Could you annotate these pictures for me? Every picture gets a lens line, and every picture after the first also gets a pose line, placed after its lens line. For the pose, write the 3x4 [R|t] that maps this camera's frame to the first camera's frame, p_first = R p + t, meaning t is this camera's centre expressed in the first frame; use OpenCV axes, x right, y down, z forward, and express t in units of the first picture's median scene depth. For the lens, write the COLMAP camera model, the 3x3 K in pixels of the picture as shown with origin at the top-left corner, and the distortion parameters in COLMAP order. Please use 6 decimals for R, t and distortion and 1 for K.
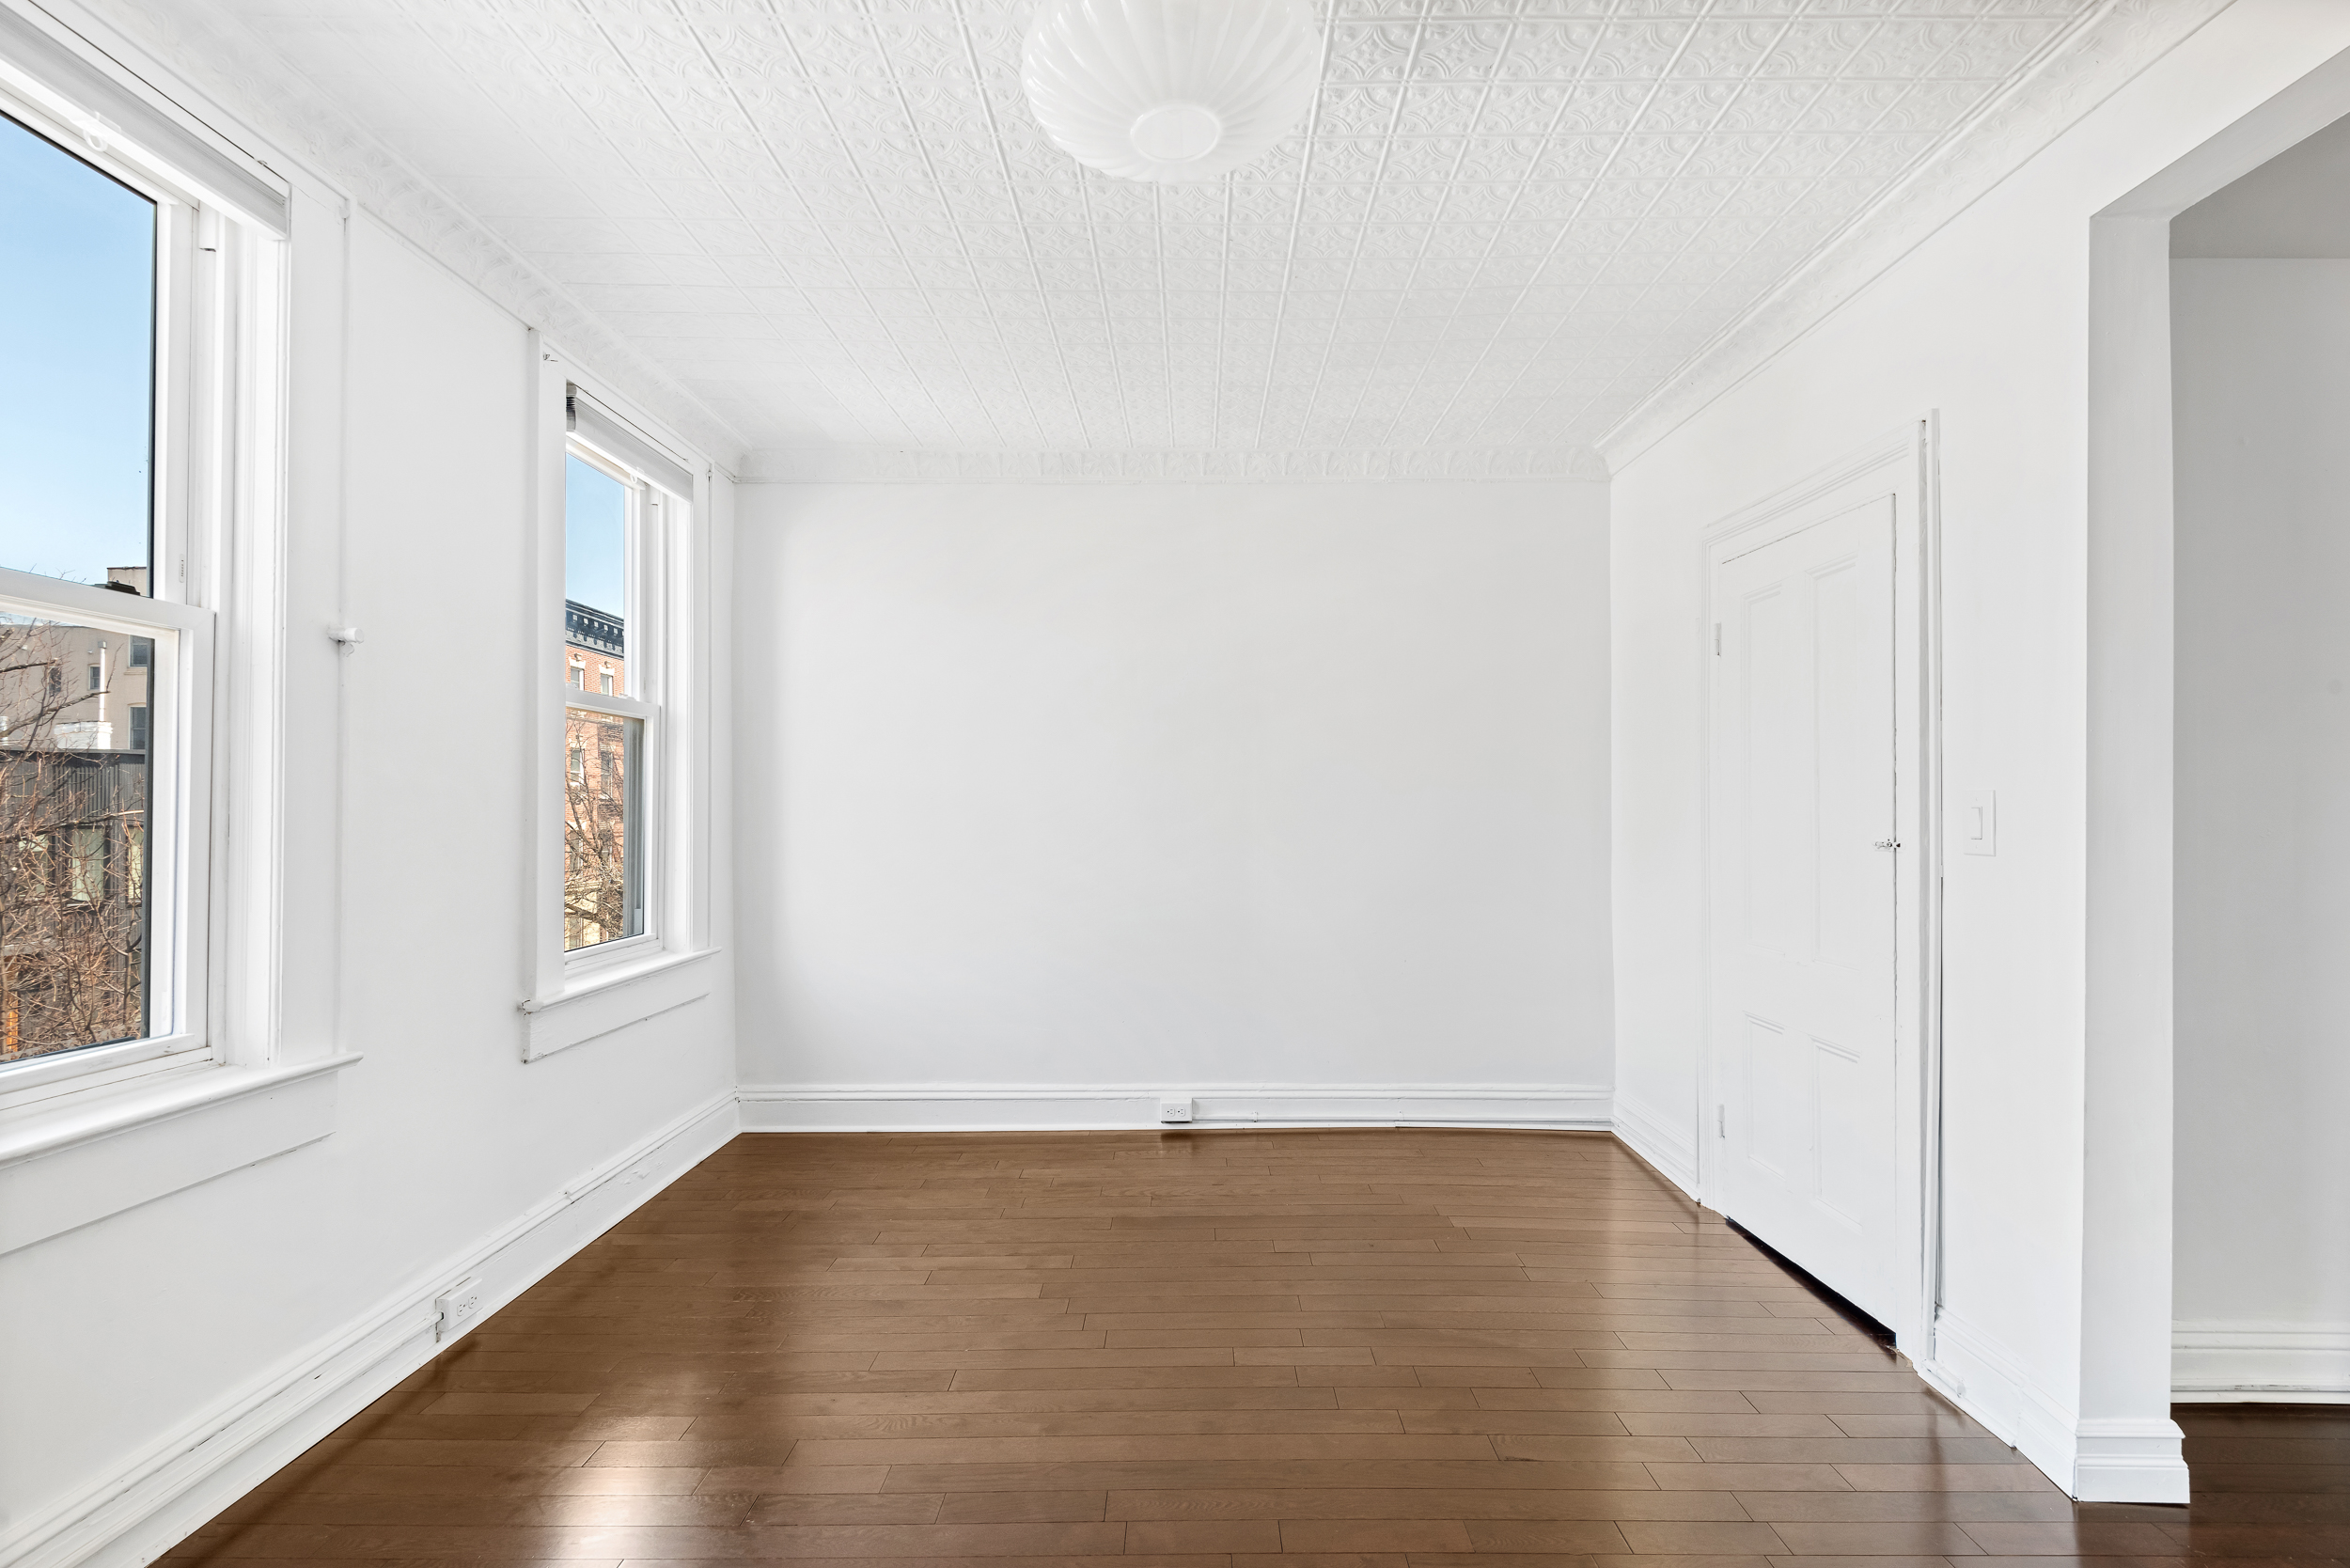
lens RADIAL K [[1042.4, 0, 1178.1], [0, 1042.4, 804.4], [0, 0, 1]] dist [-0.008327, -0.000296]
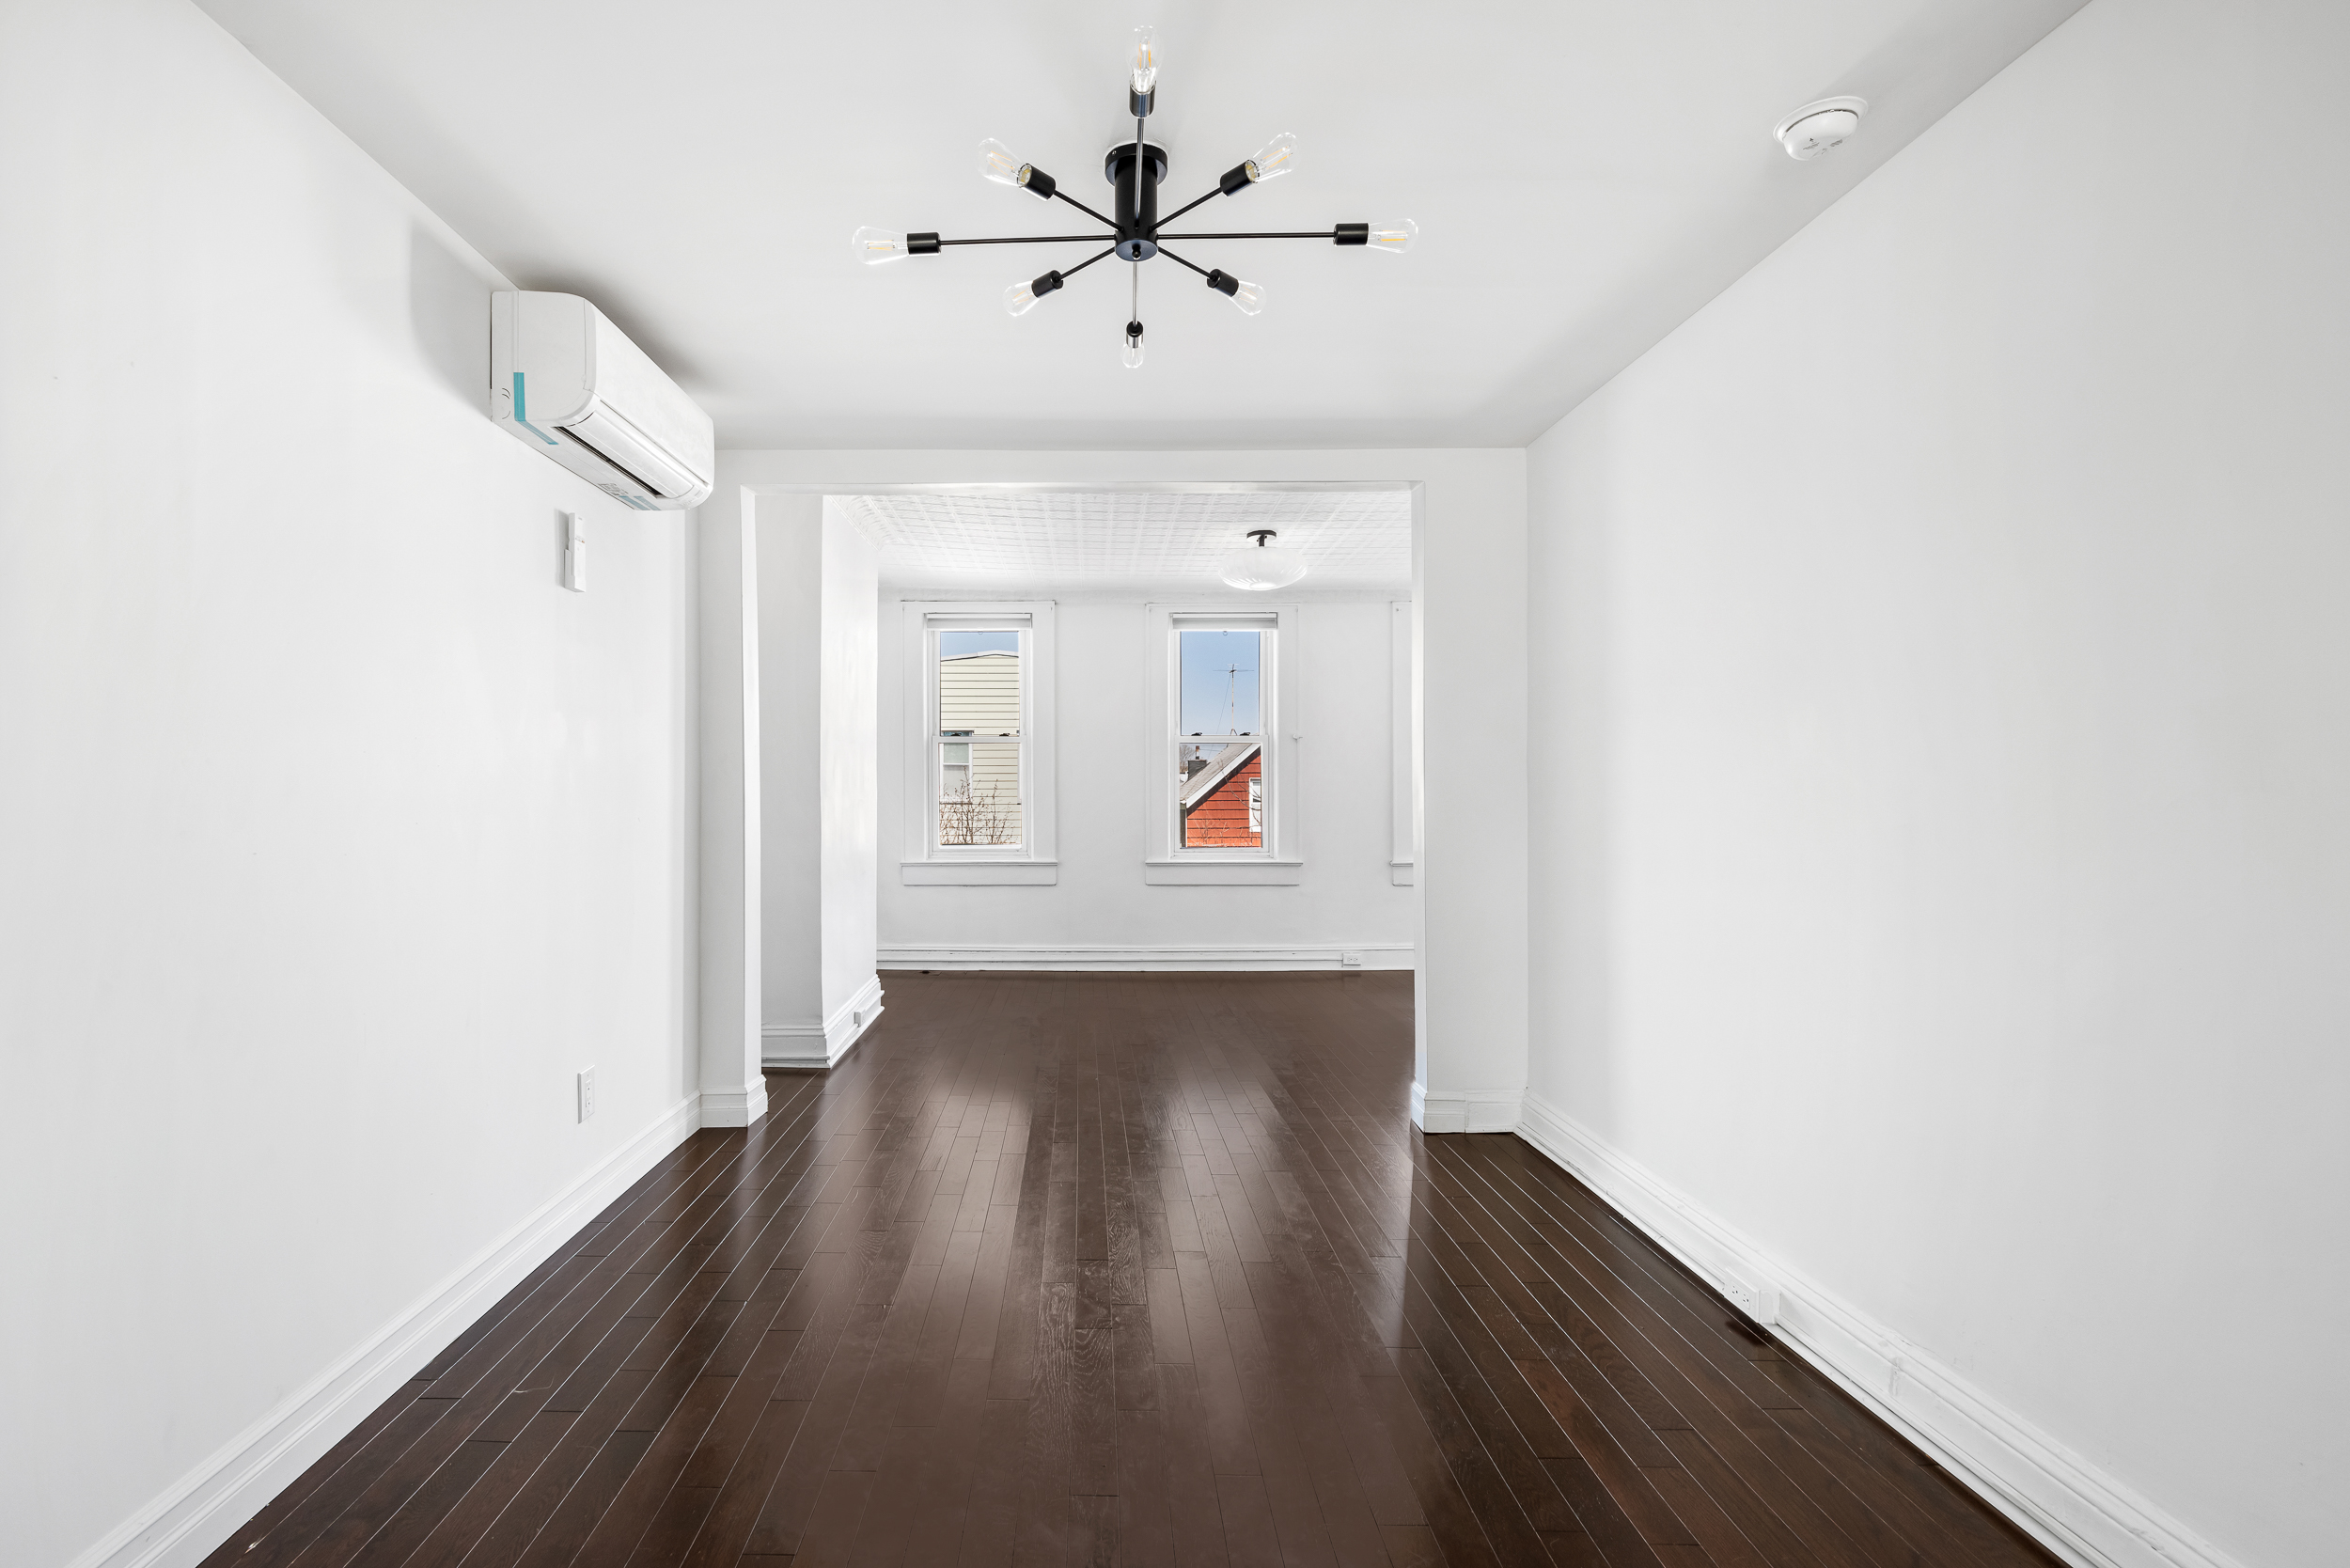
lens RADIAL K [[1042.4, 0, 1178.1], [0, 1042.4, 804.4], [0, 0, 1]] dist [-0.008327, -0.000296]
pose [[0.089791, 0.013933, -0.995863, 1.456946], [0.011798, 0.999817, 0.015052, 0.000264], [0.995891, -0.013101, 0.089611, 0.175569]]
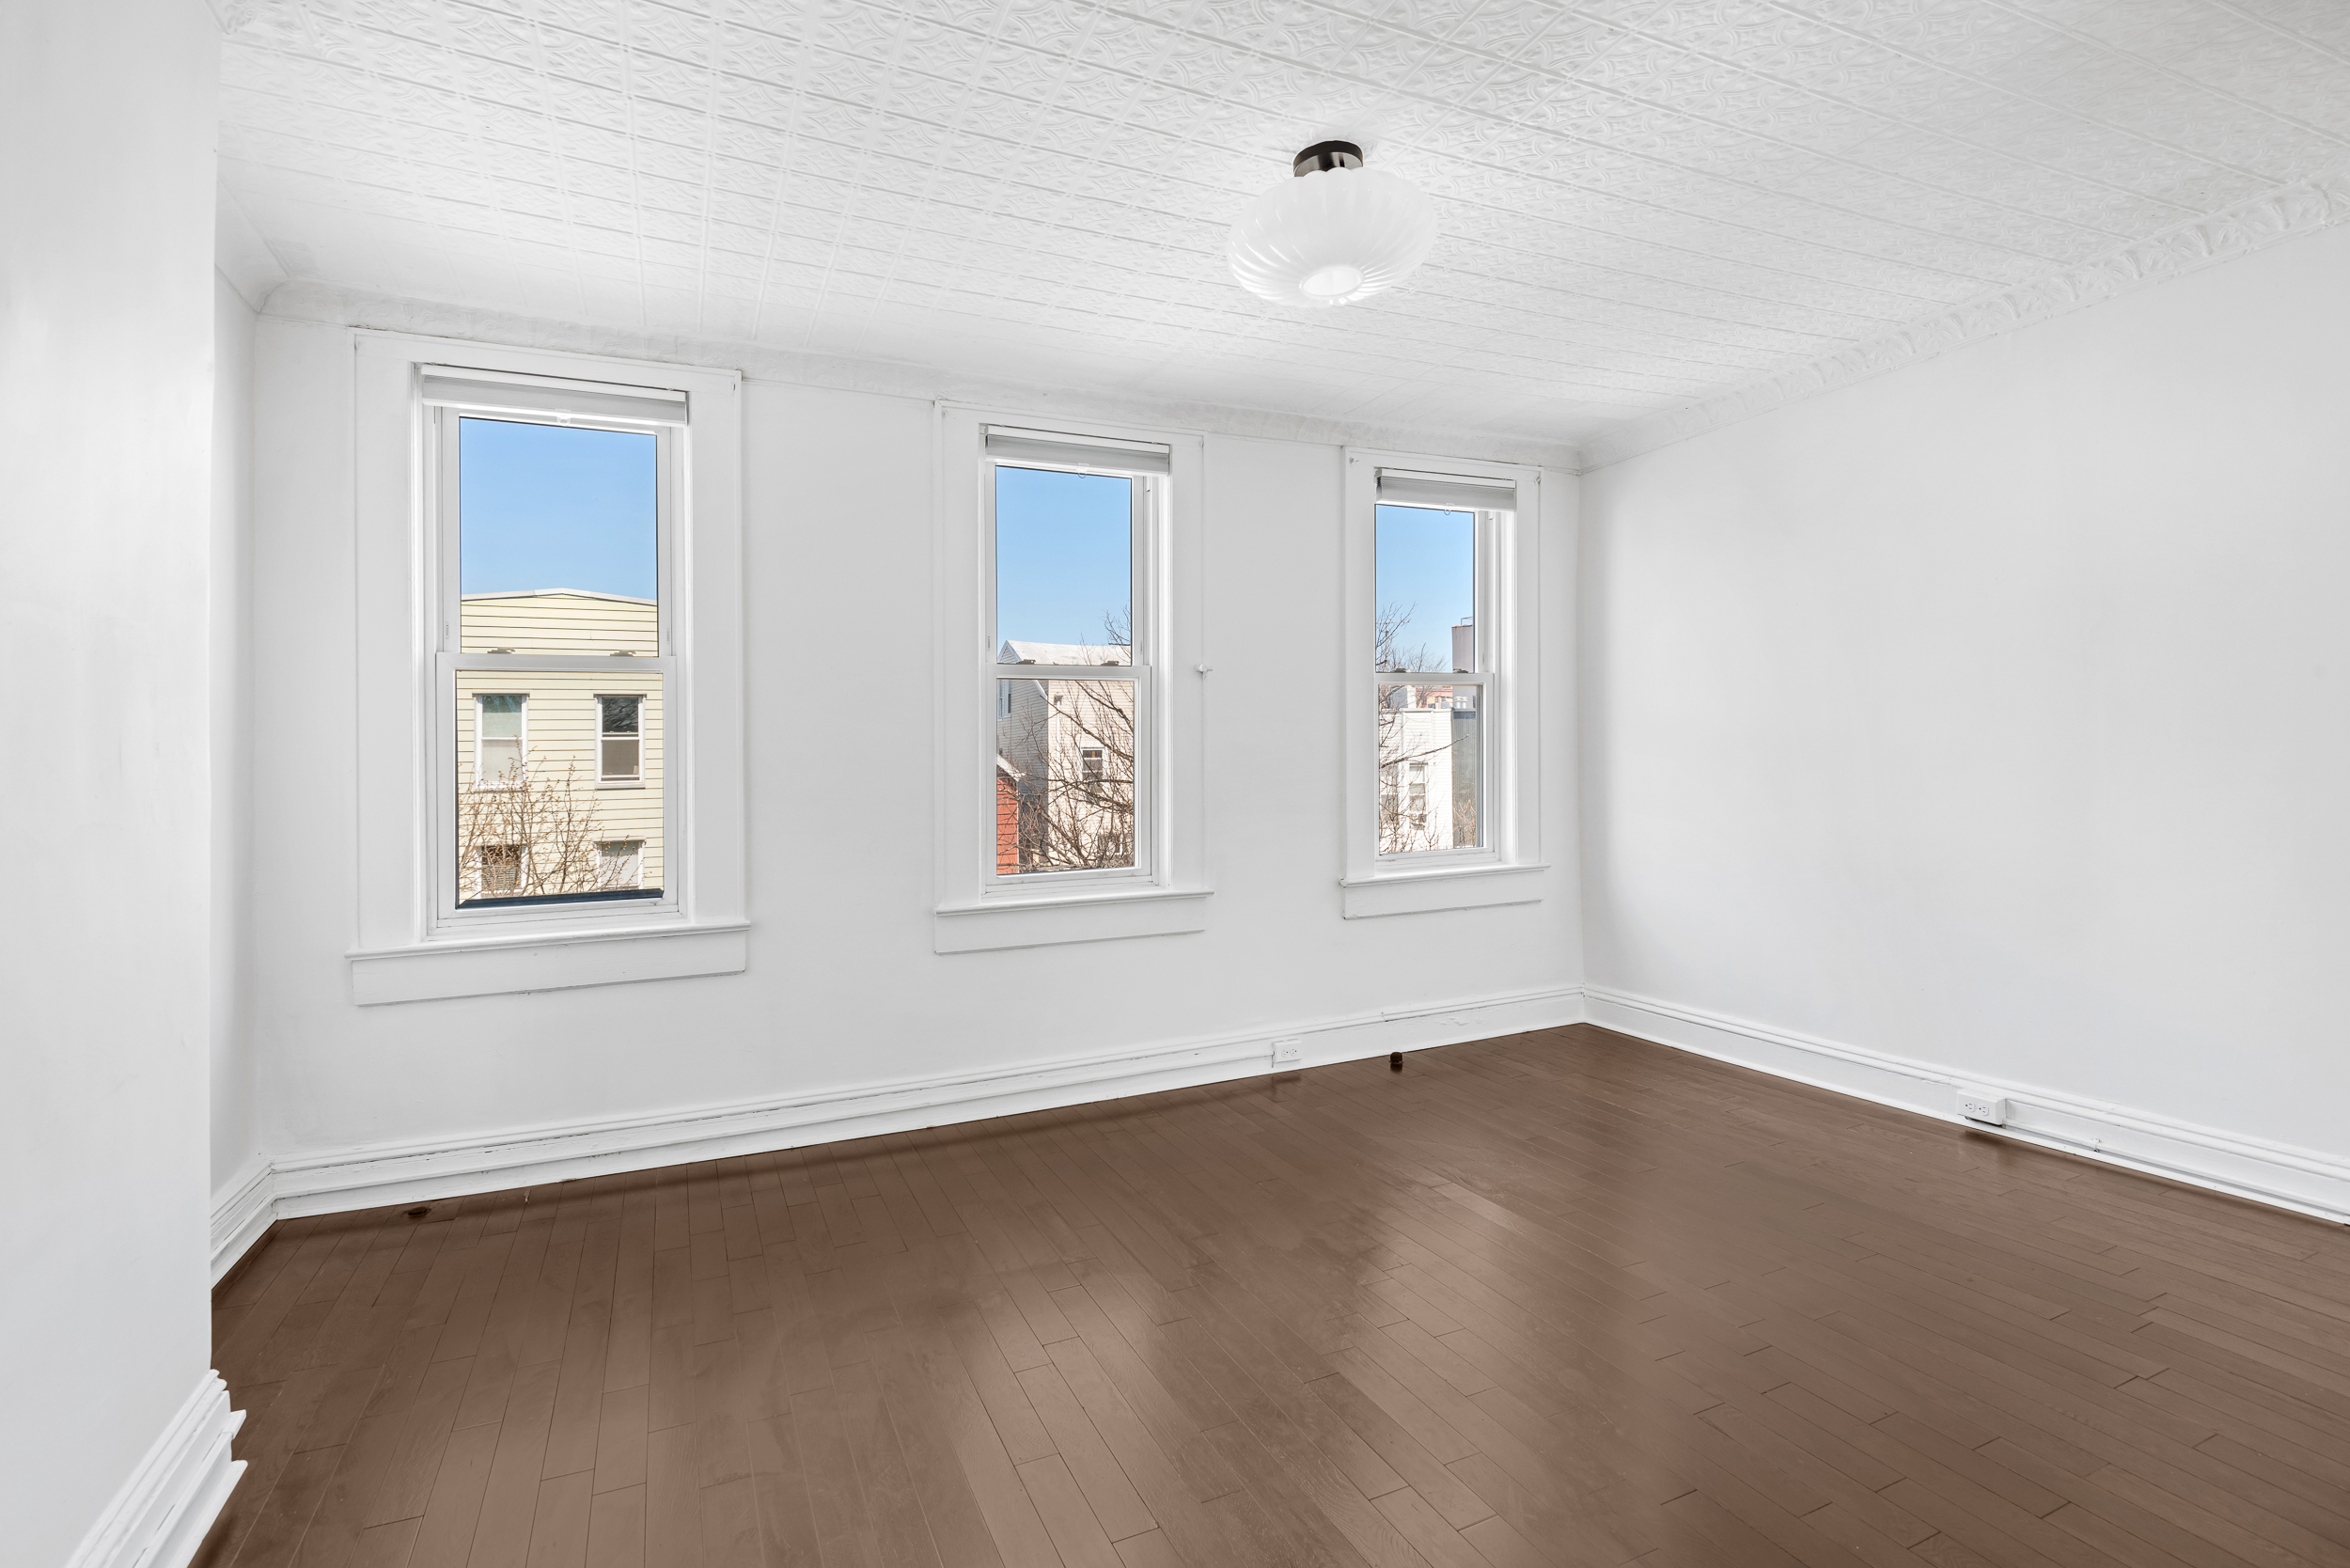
lens RADIAL K [[1080.9, 0, 1180.0], [0, 1080.9, 739.8], [0, 0, 1]] dist [0.026631, -0.022156]
pose [[0.423351, -0.025192, -0.905616, 0.567106], [0.028157, 0.999496, -0.014641, -0.003217], [0.905528, -0.019301, 0.423847, 0.068675]]
